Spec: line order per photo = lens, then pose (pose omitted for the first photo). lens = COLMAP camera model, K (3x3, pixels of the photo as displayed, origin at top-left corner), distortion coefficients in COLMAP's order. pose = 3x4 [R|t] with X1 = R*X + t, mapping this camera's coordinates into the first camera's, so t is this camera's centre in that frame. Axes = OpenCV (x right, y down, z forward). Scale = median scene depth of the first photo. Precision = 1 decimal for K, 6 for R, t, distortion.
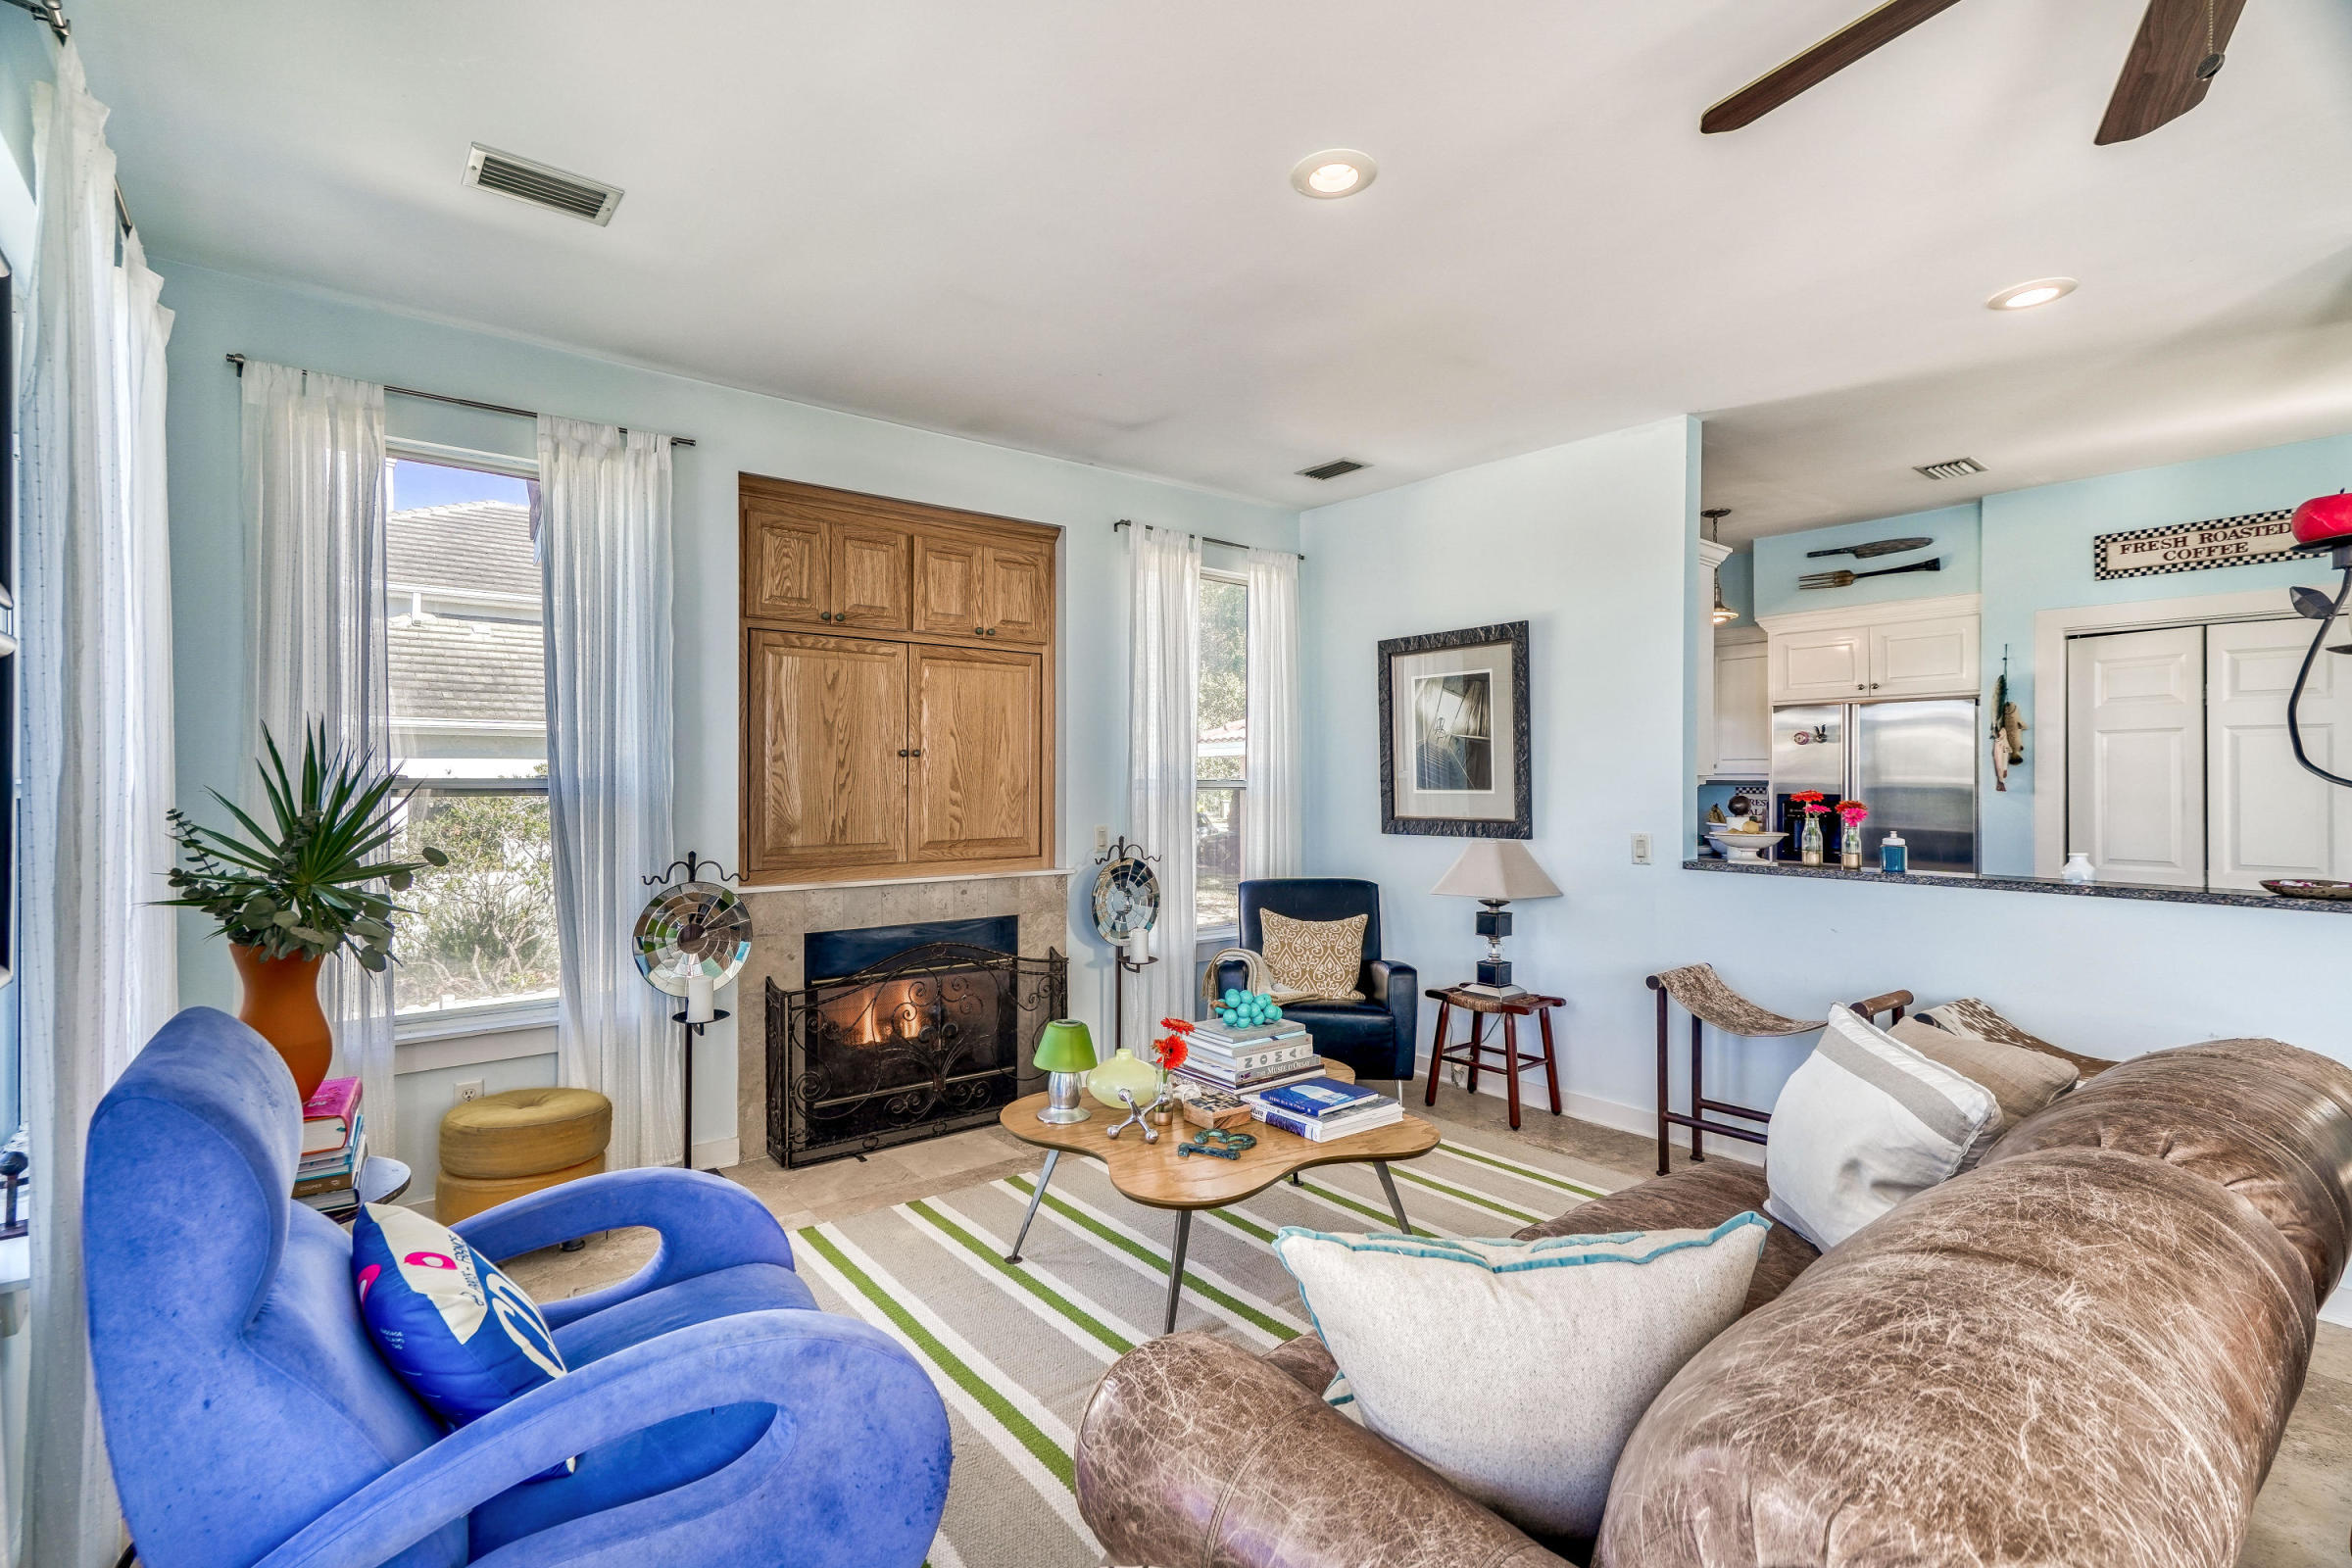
lens RADIAL K [[1081.8, 0, 1176.0], [0, 1081.8, 784.0], [0, 0, 1]] dist [0.024297, 0.000185]
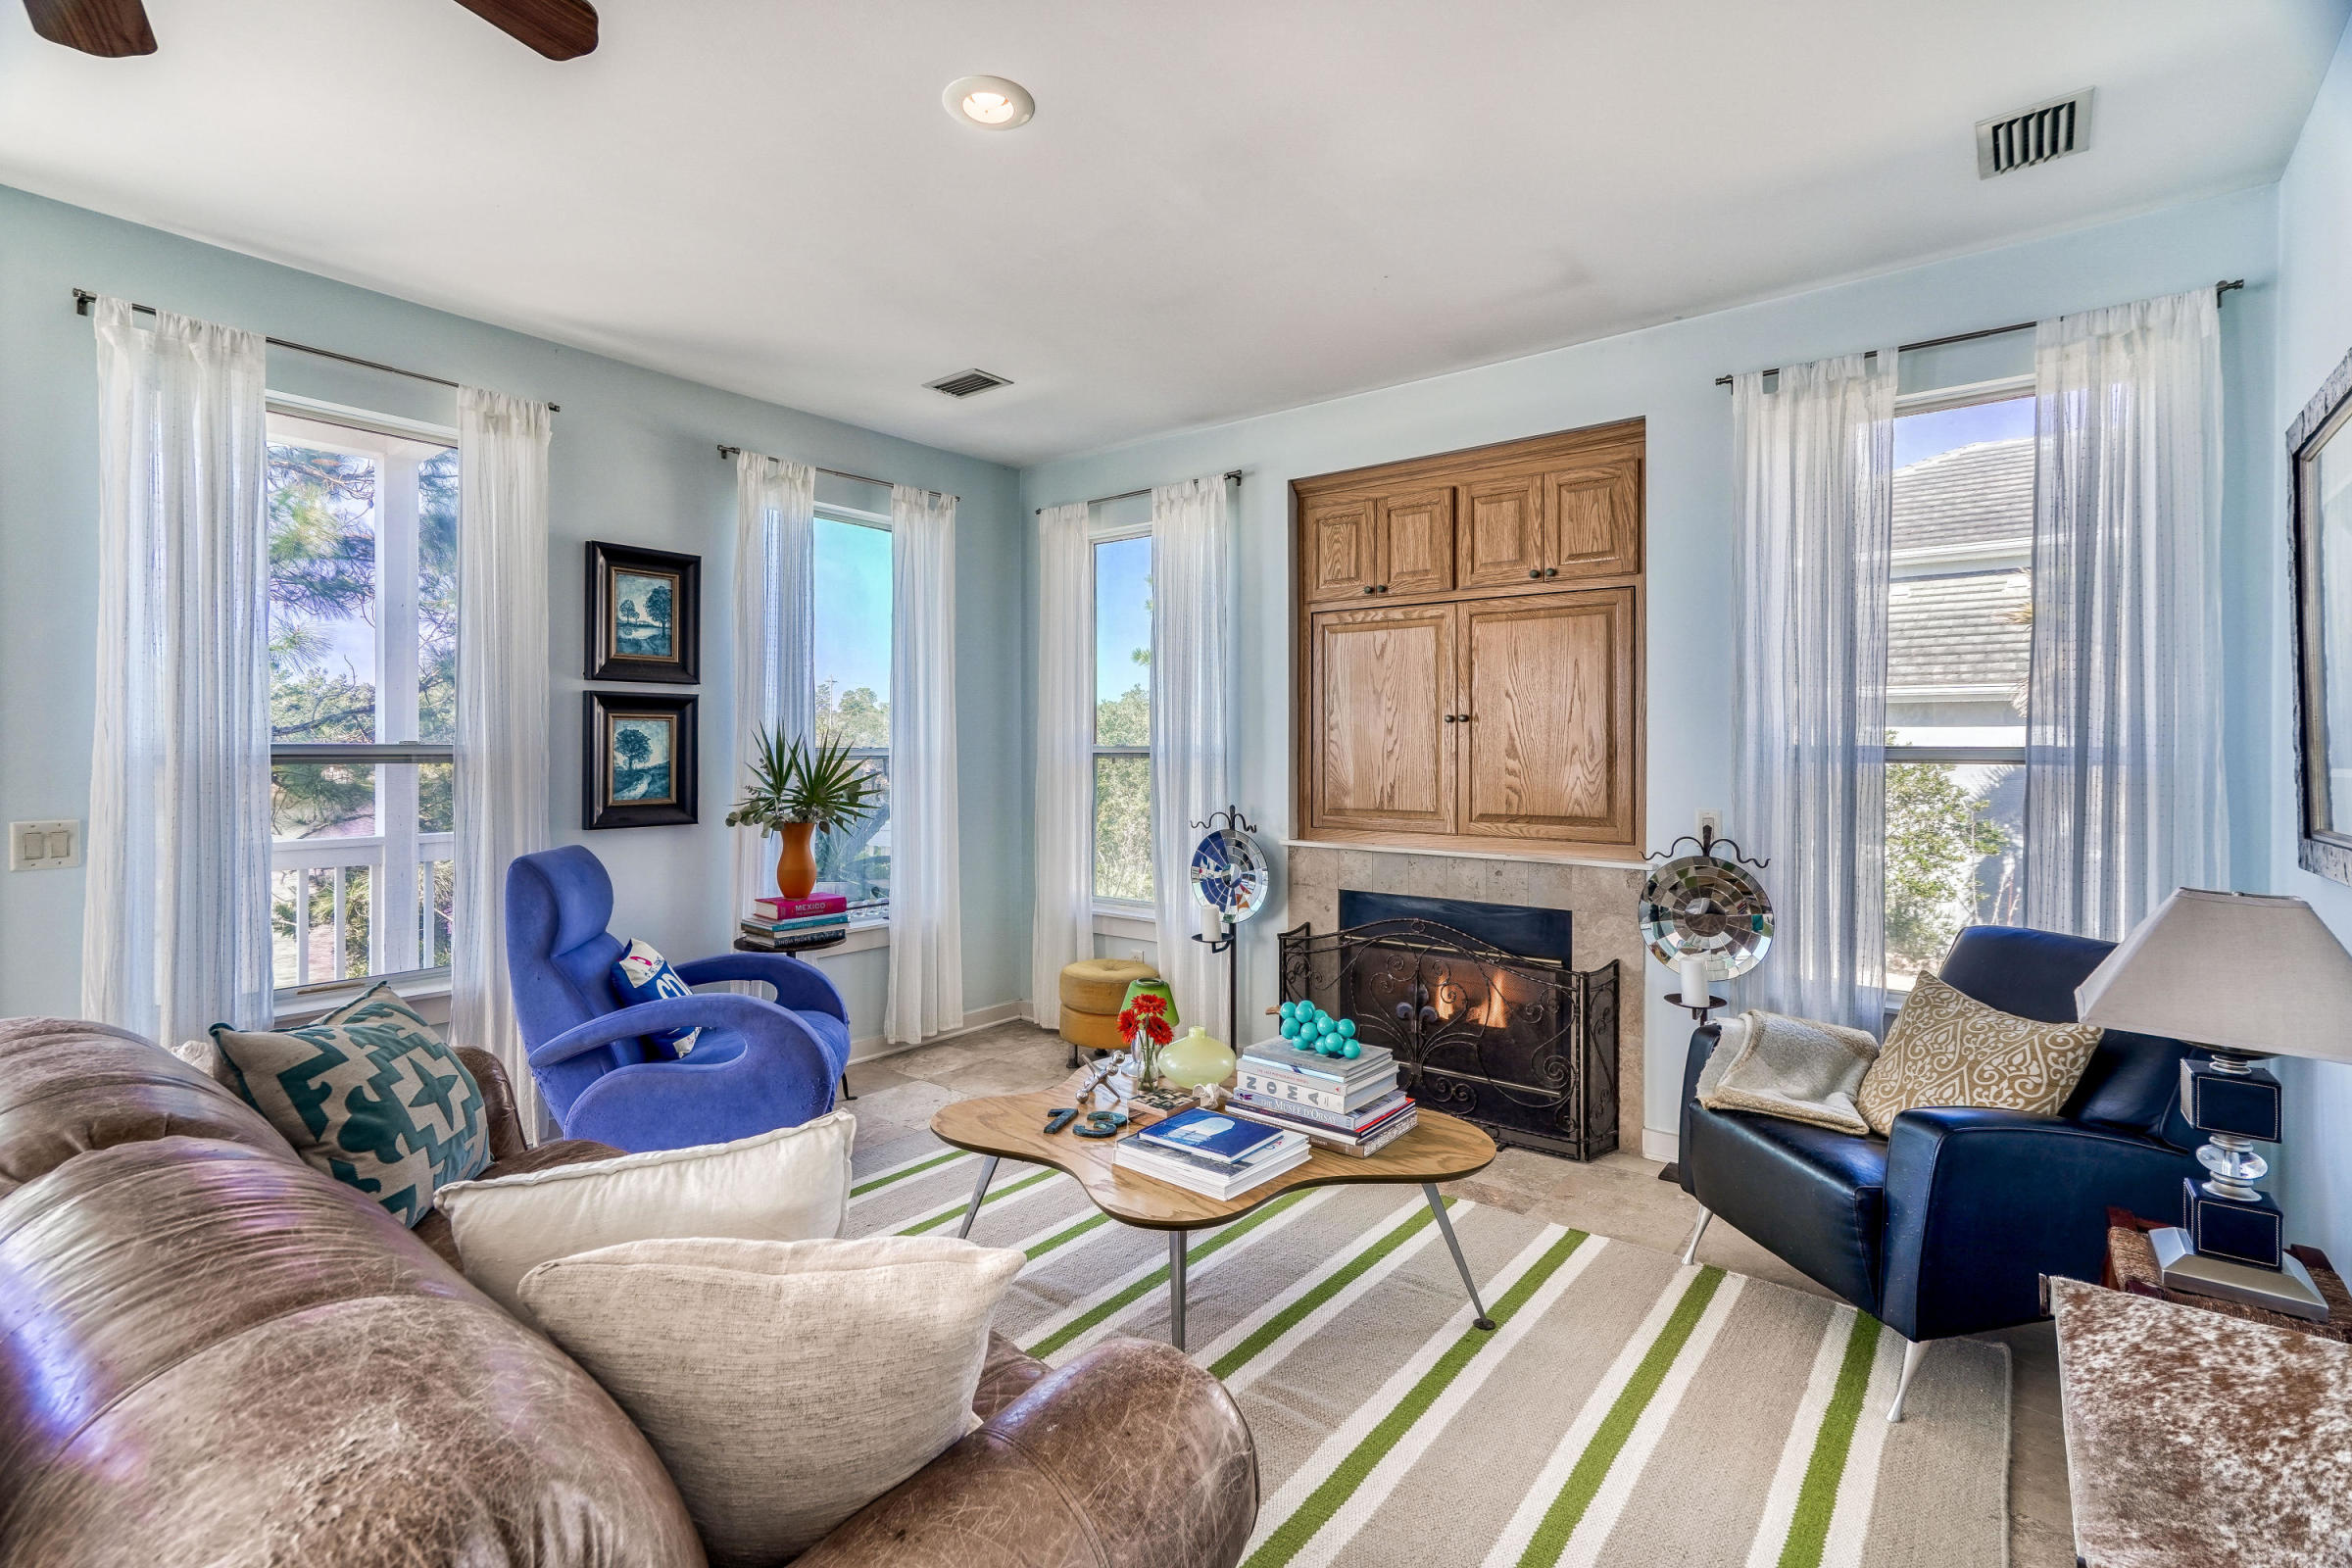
lens RADIAL K [[1114.5, 0, 1152.3], [0, 1114.5, 752.1], [0, 0, 1]] dist [0.001354, 0.012100]
pose [[0.218023, 0.003420, -0.975938, 0.648839], [-0.003753, 0.999989, 0.002666, -0.000743], [0.975936, 0.003081, 0.218033, 0.535659]]
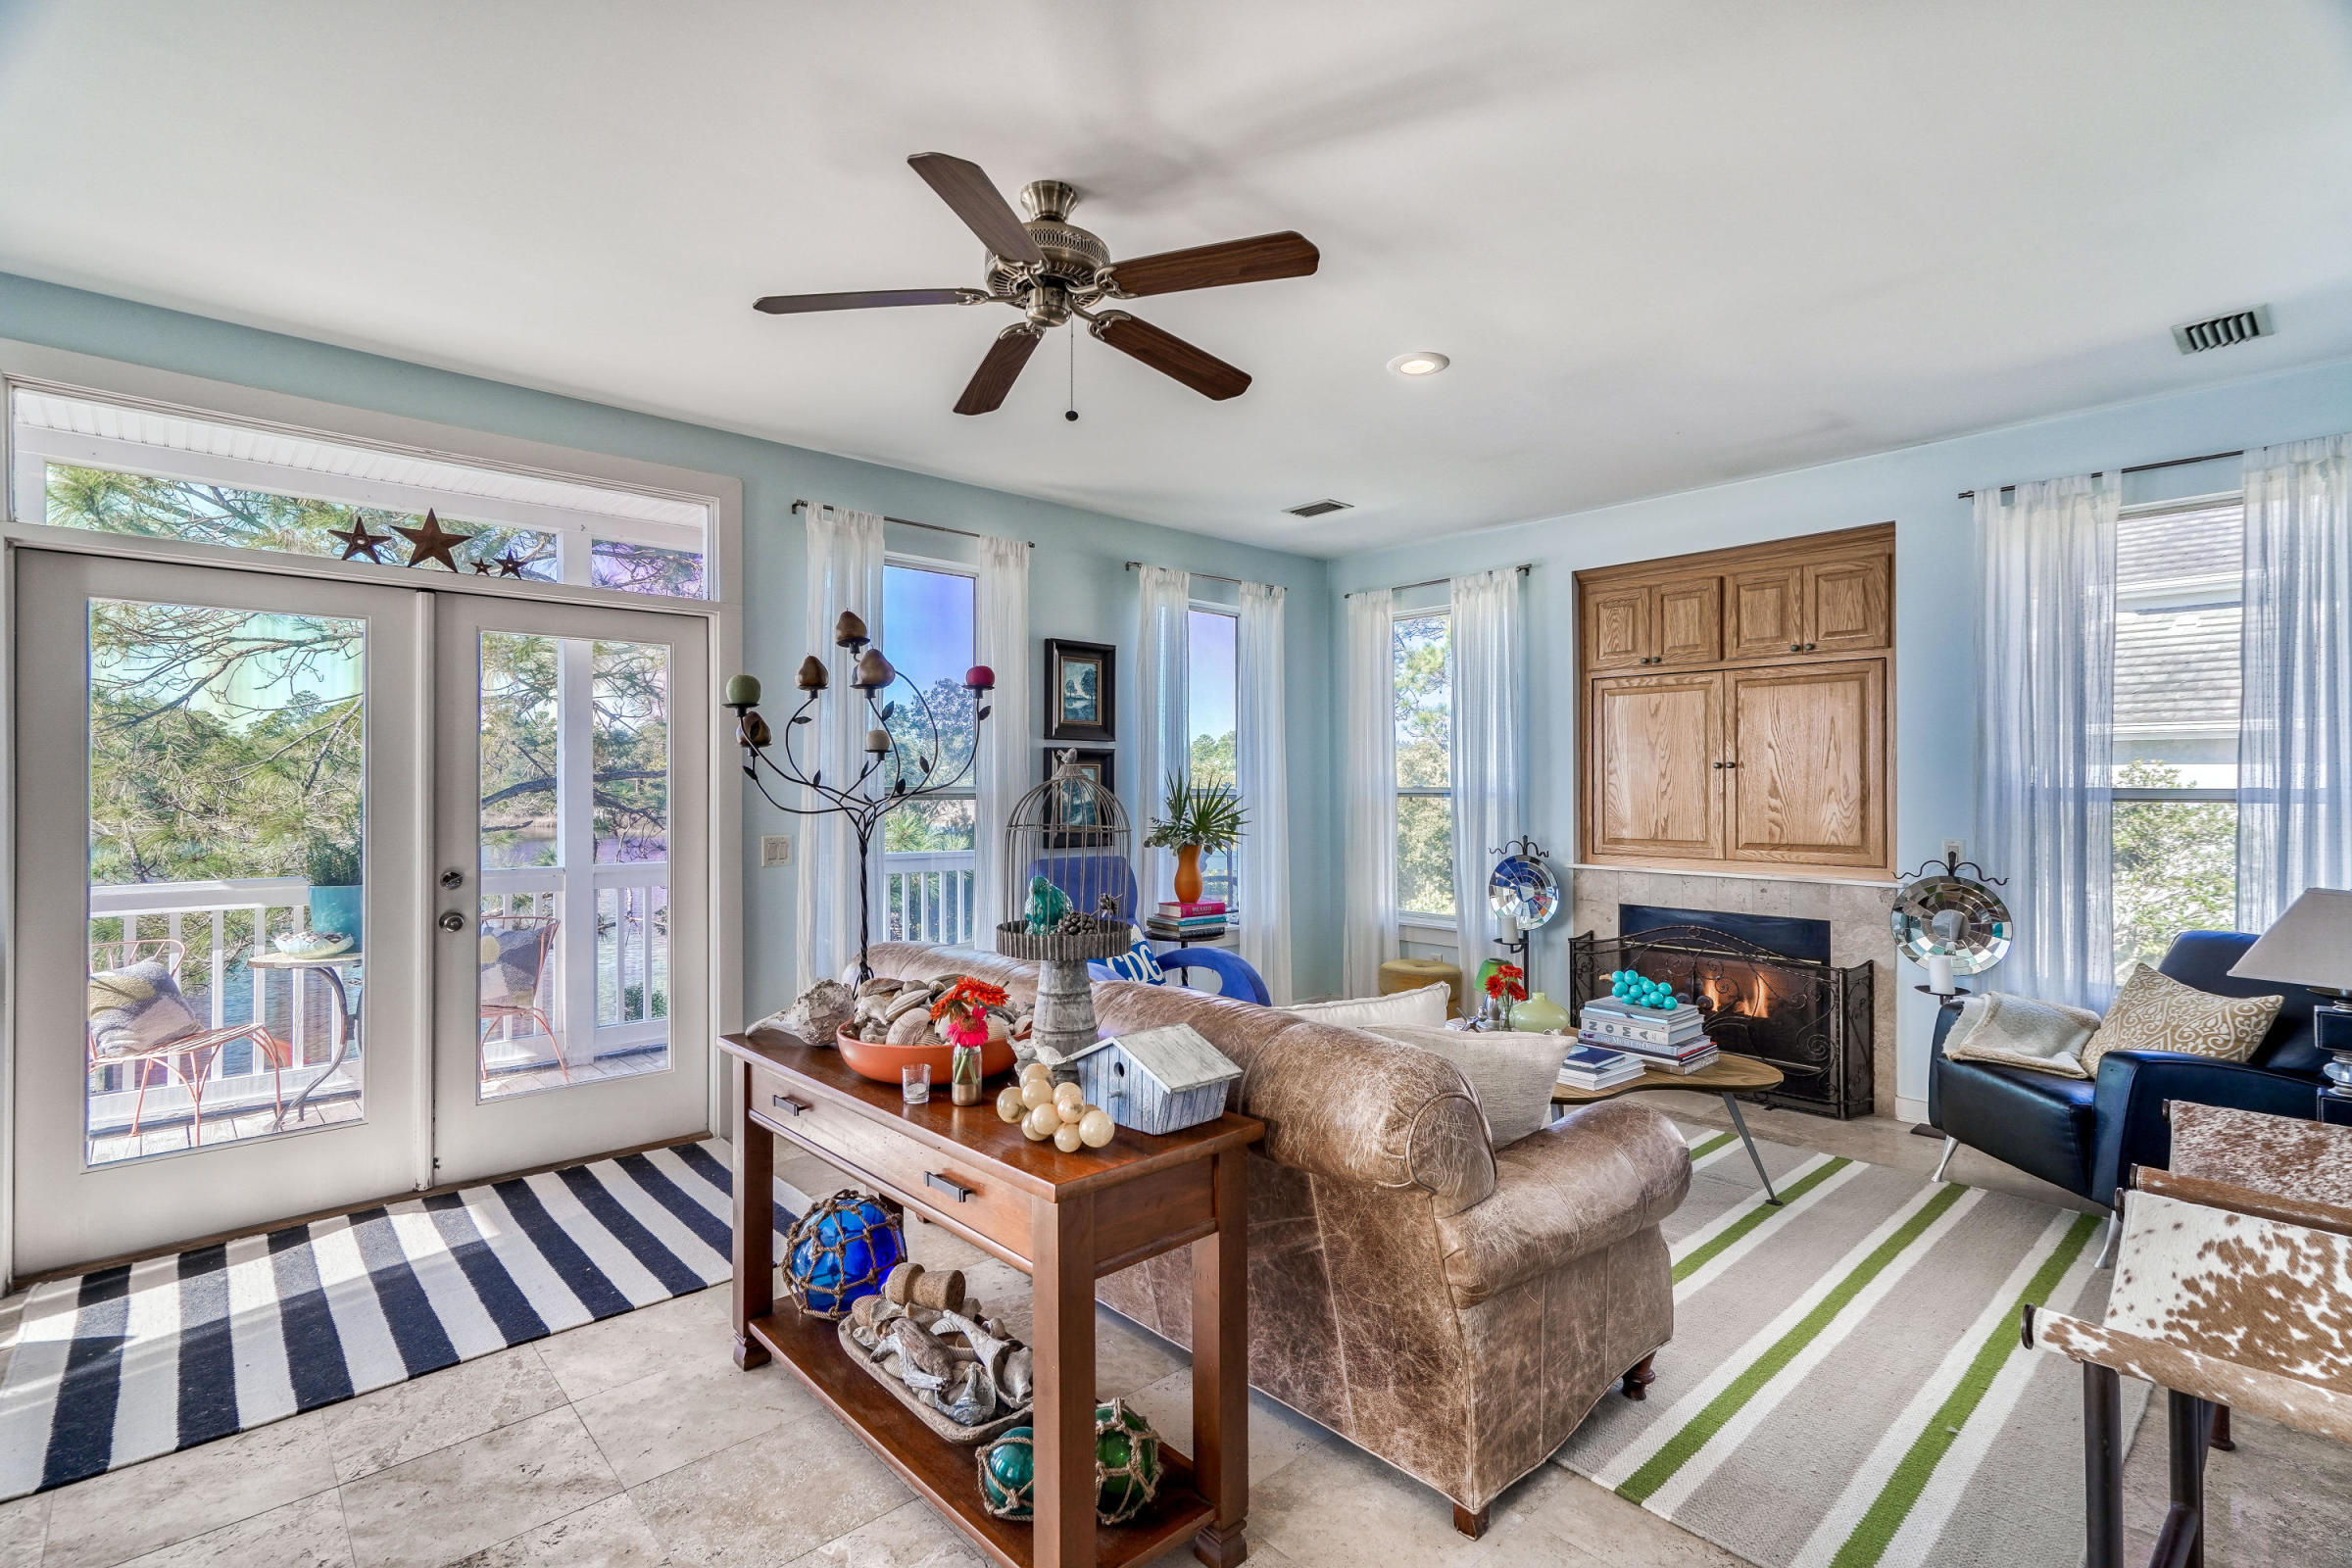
lens RADIAL K [[1081.8, 0, 1176.0], [0, 1081.8, 784.0], [0, 0, 1]] dist [0.024297, 0.000185]
pose [[0.061542, -0.003255, -0.998099, 0.888973], [-0.003464, 0.999988, -0.003475, -0.002075], [0.998098, 0.003671, 0.061530, 0.346528]]
